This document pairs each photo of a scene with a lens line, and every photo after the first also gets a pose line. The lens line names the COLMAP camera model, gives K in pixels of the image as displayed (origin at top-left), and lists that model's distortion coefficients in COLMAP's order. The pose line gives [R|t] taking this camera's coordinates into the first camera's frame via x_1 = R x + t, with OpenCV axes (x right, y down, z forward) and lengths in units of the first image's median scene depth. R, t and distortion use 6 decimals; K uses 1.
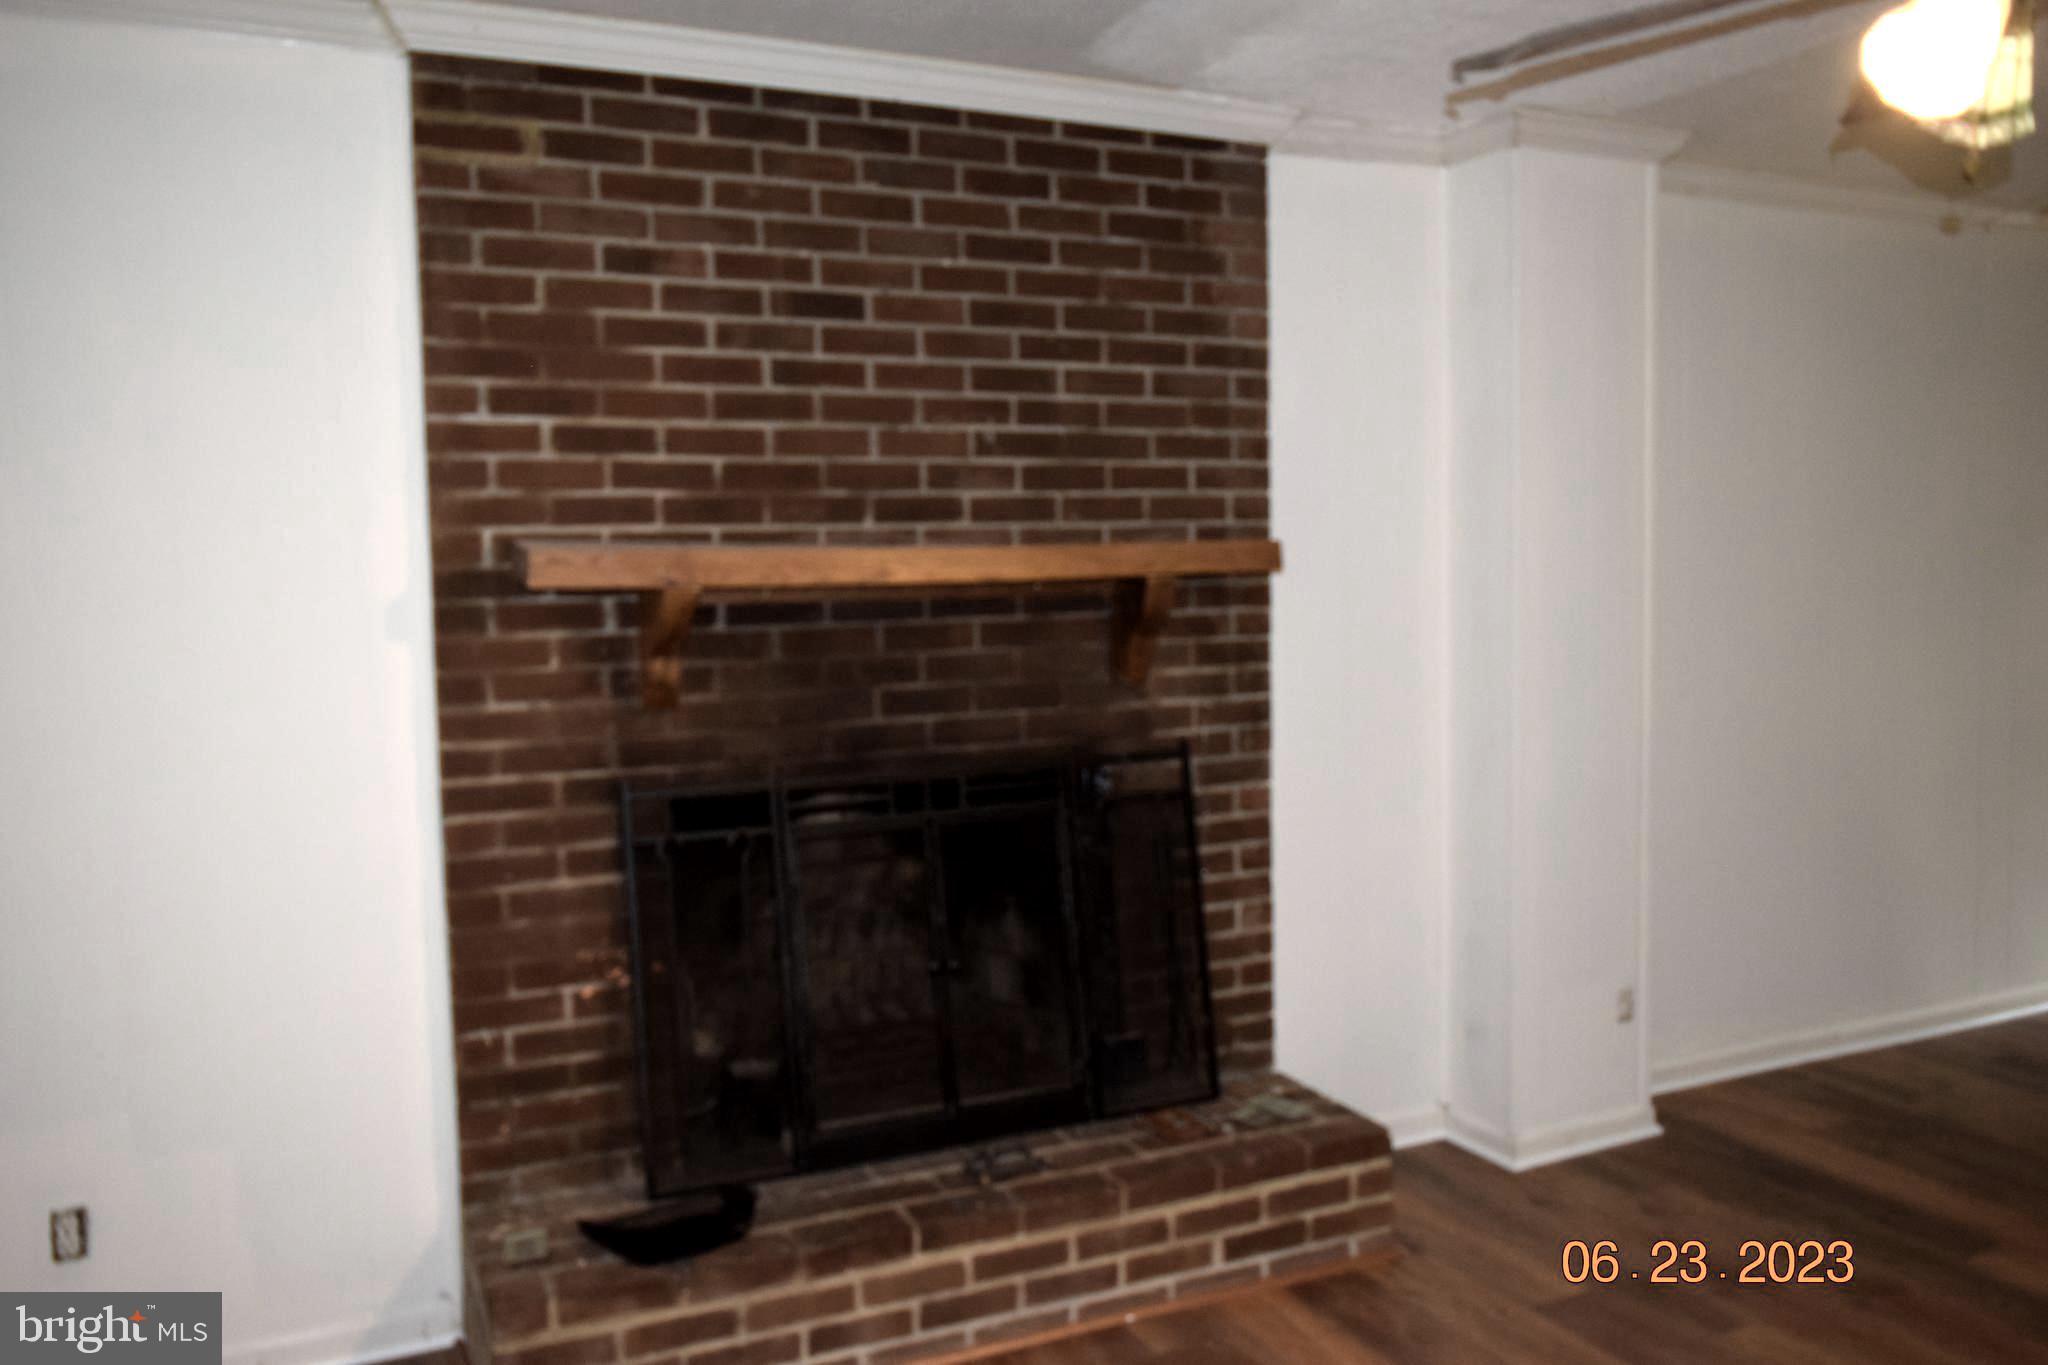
lens RADIAL K [[1610.0, 0, 1019.6], [0, 1610.0, 672.7], [0, 0, 1]] dist [-0.014234, 0.007168]
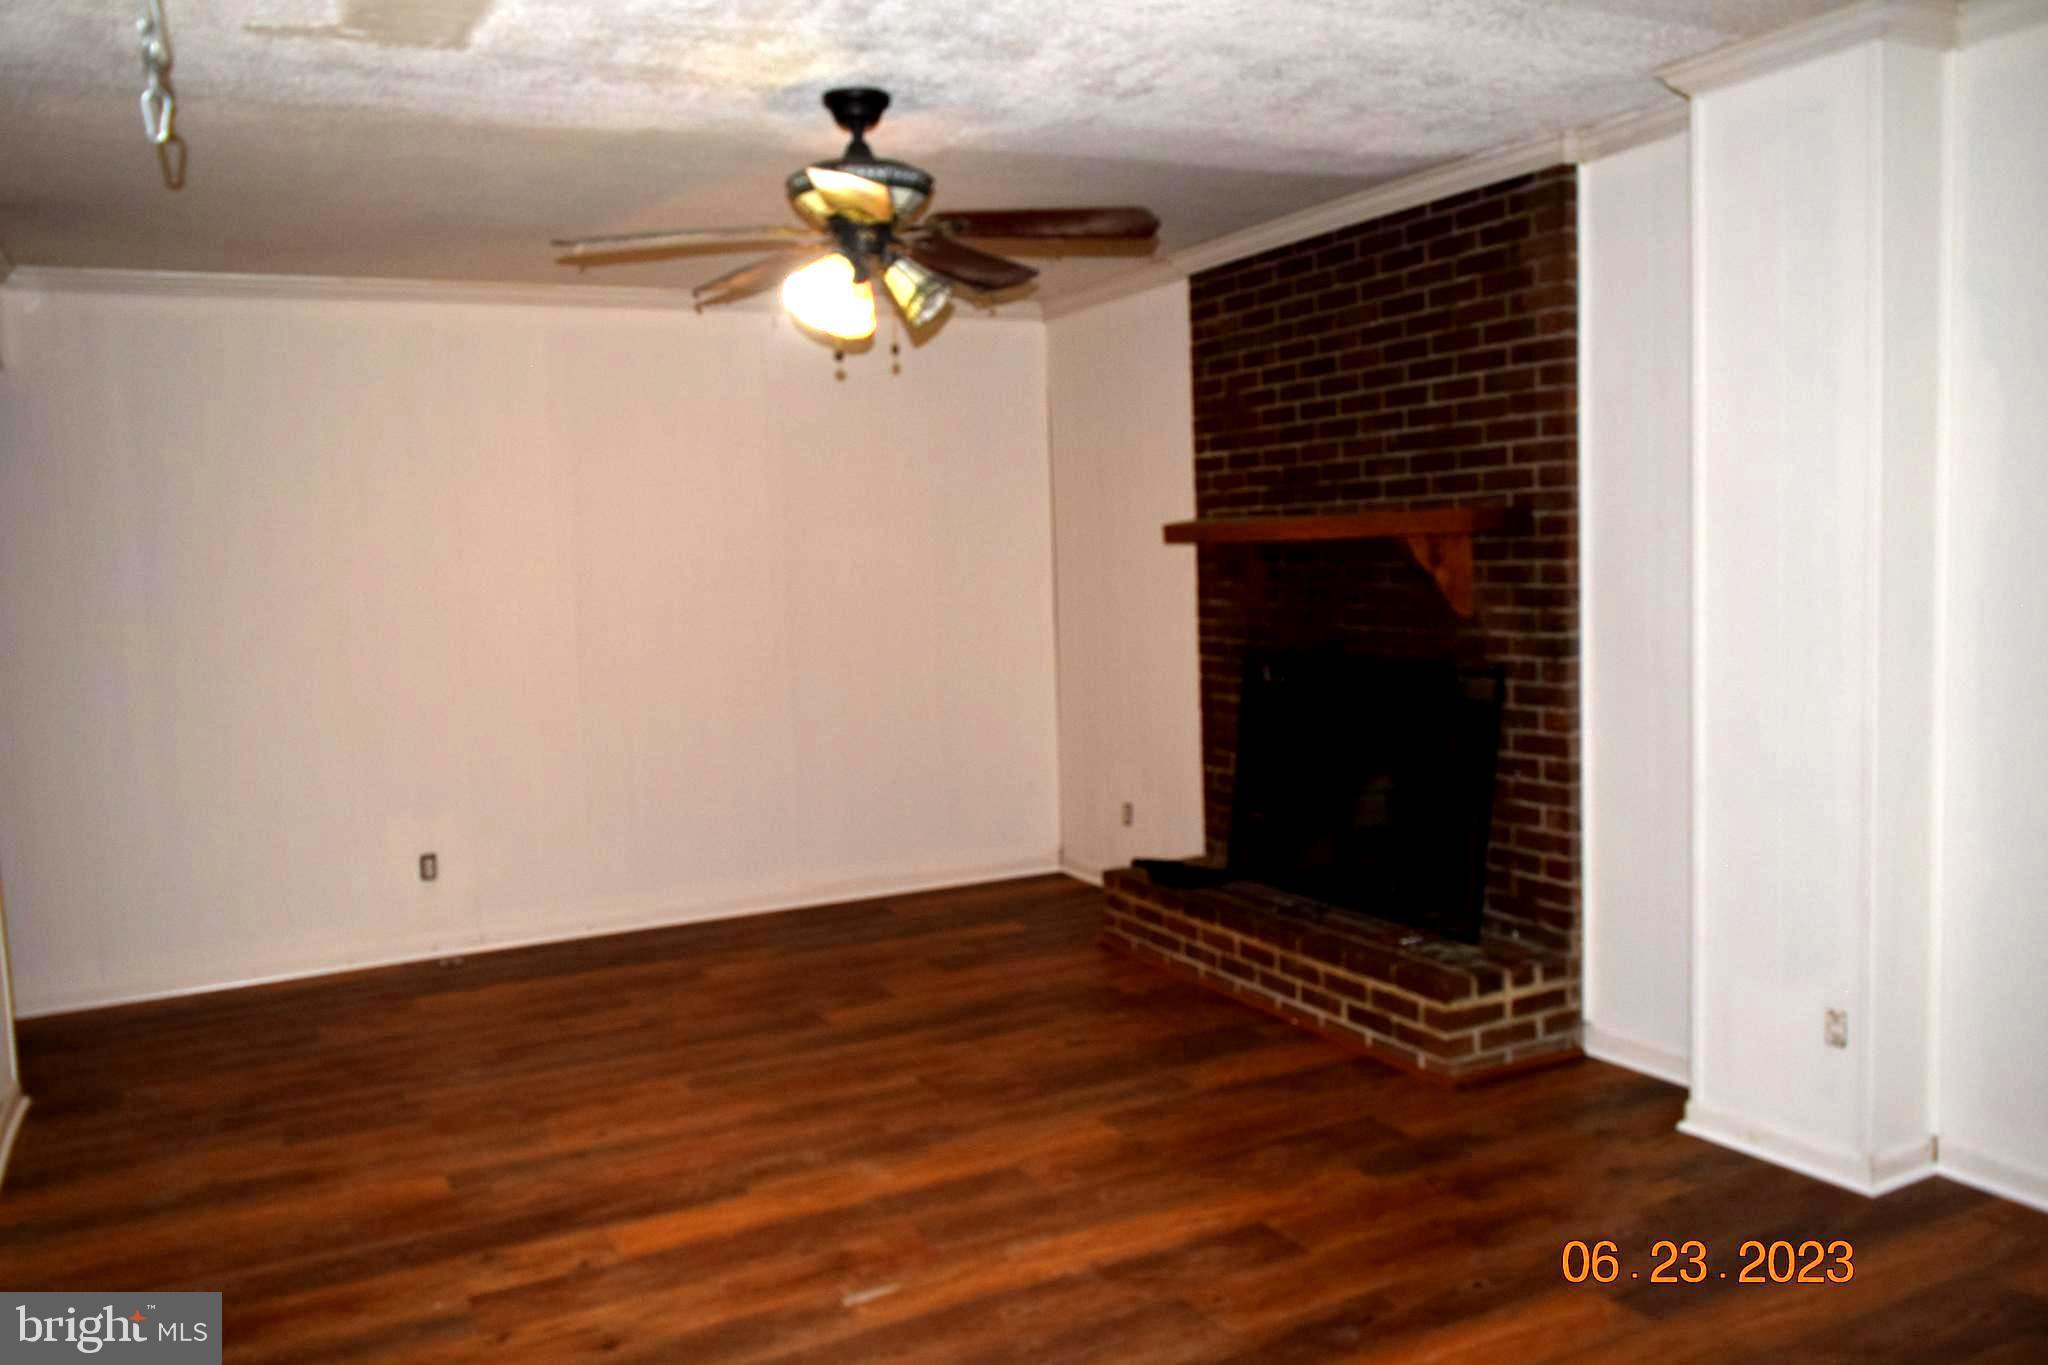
lens RADIAL K [[1610.0, 0, 1032.9], [0, 1610.0, 681.6], [0, 0, 1]] dist [-0.014234, 0.007168]
pose [[0.042587, 0.099991, -0.994077, 1.366743], [-0.034295, 0.994539, 0.098569, -0.057346], [0.998504, 0.029894, 0.045783, 0.587412]]
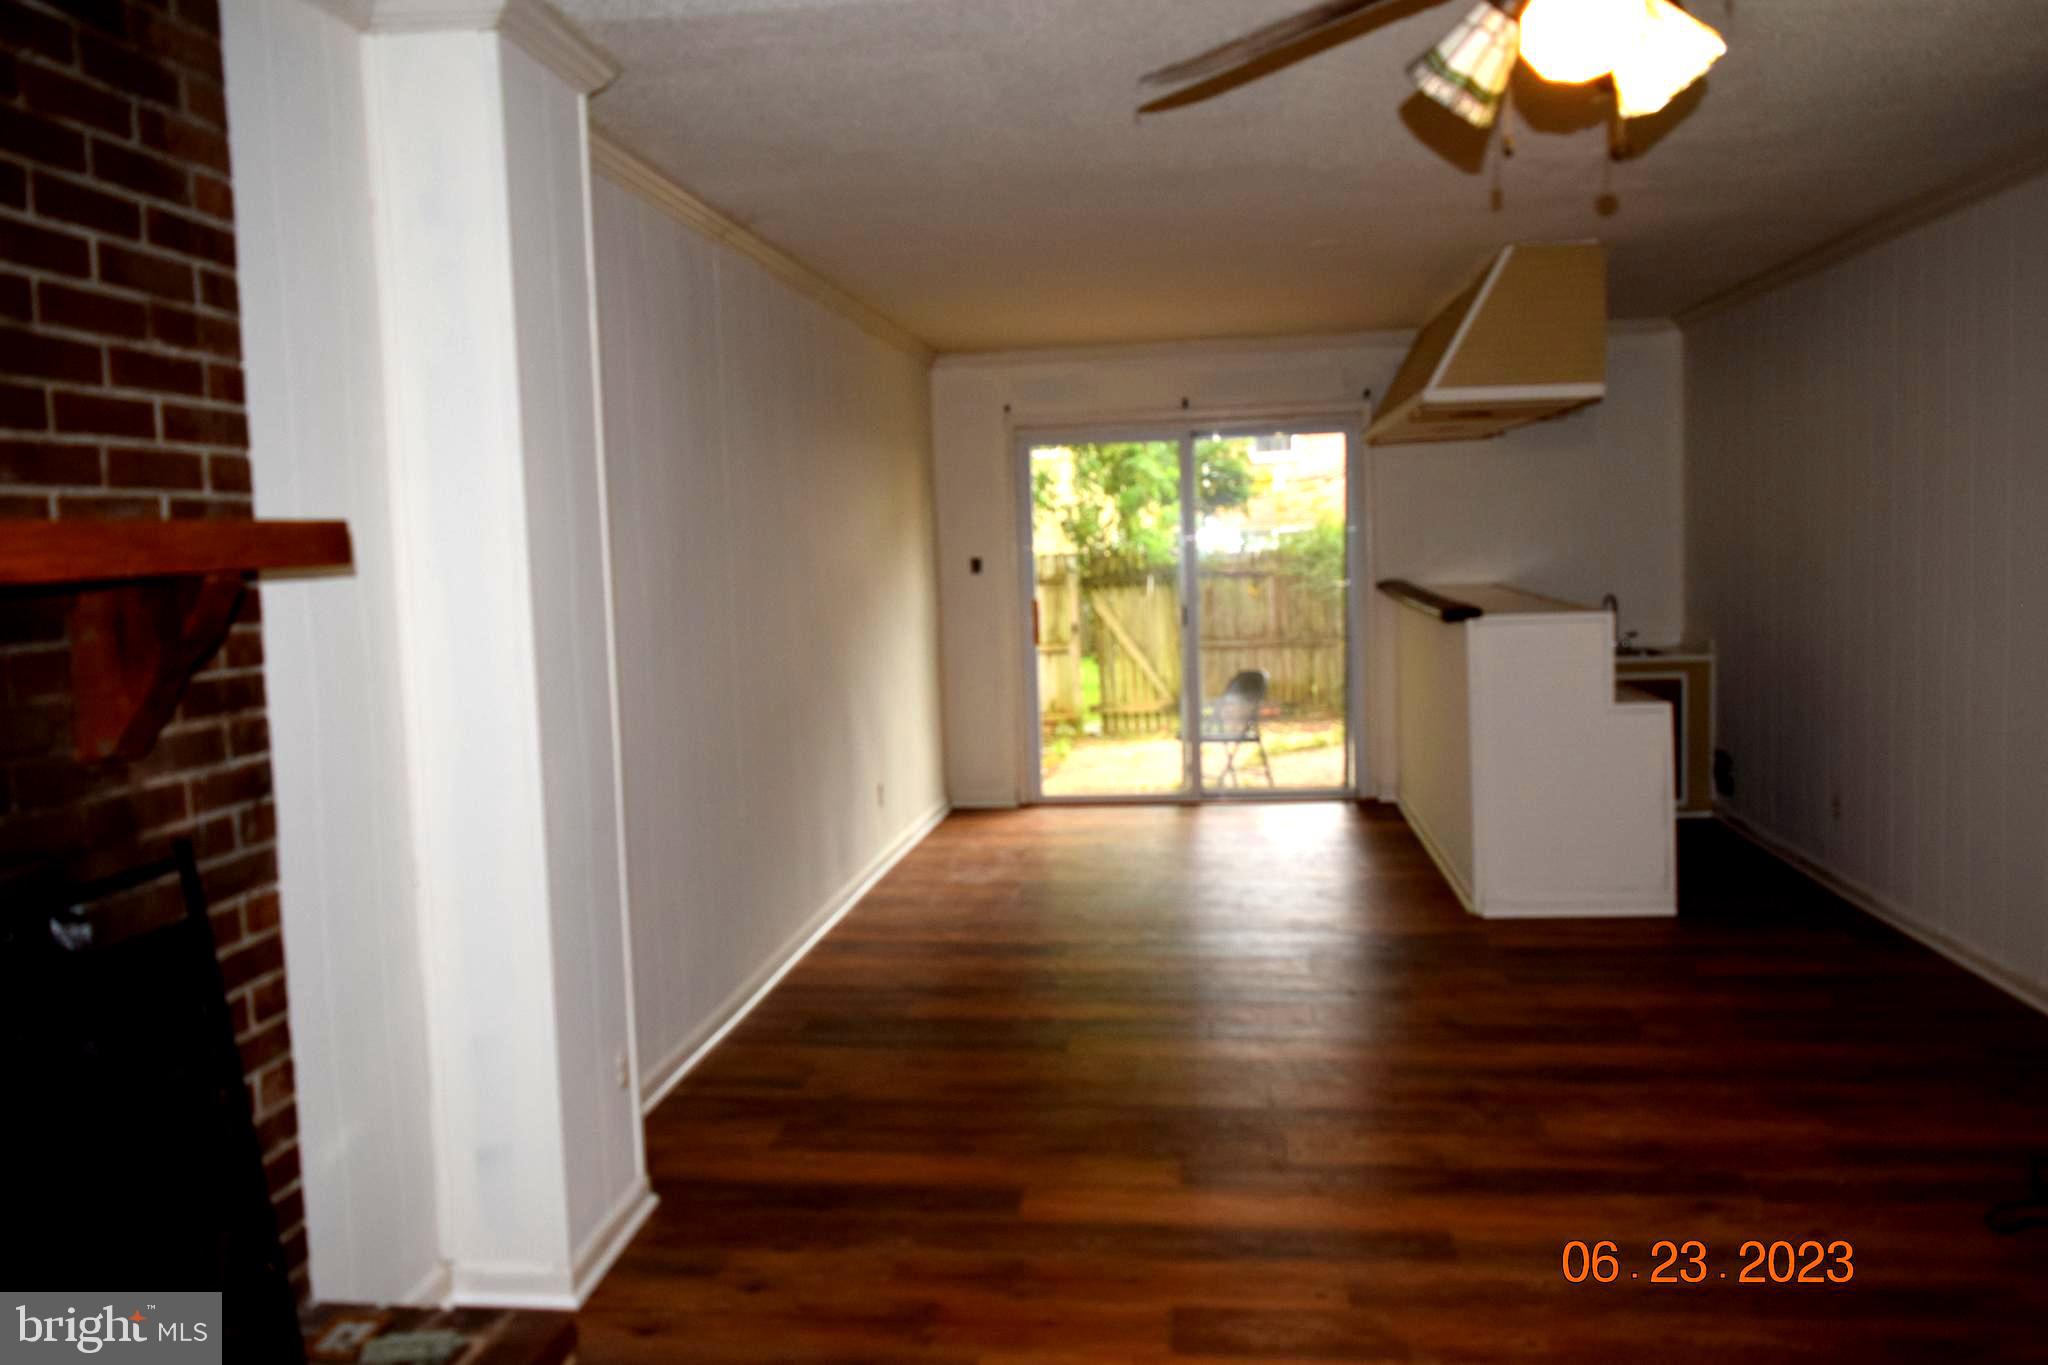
lens RADIAL K [[1610.0, 0, 1029.5], [0, 1610.0, 680.6], [0, 0, 1]] dist [-0.014234, 0.007168]
pose [[0.526175, -0.069708, 0.847514, -0.254780], [0.081833, 0.996160, 0.031128, -0.012354], [-0.846430, 0.052976, 0.529859, 0.392595]]
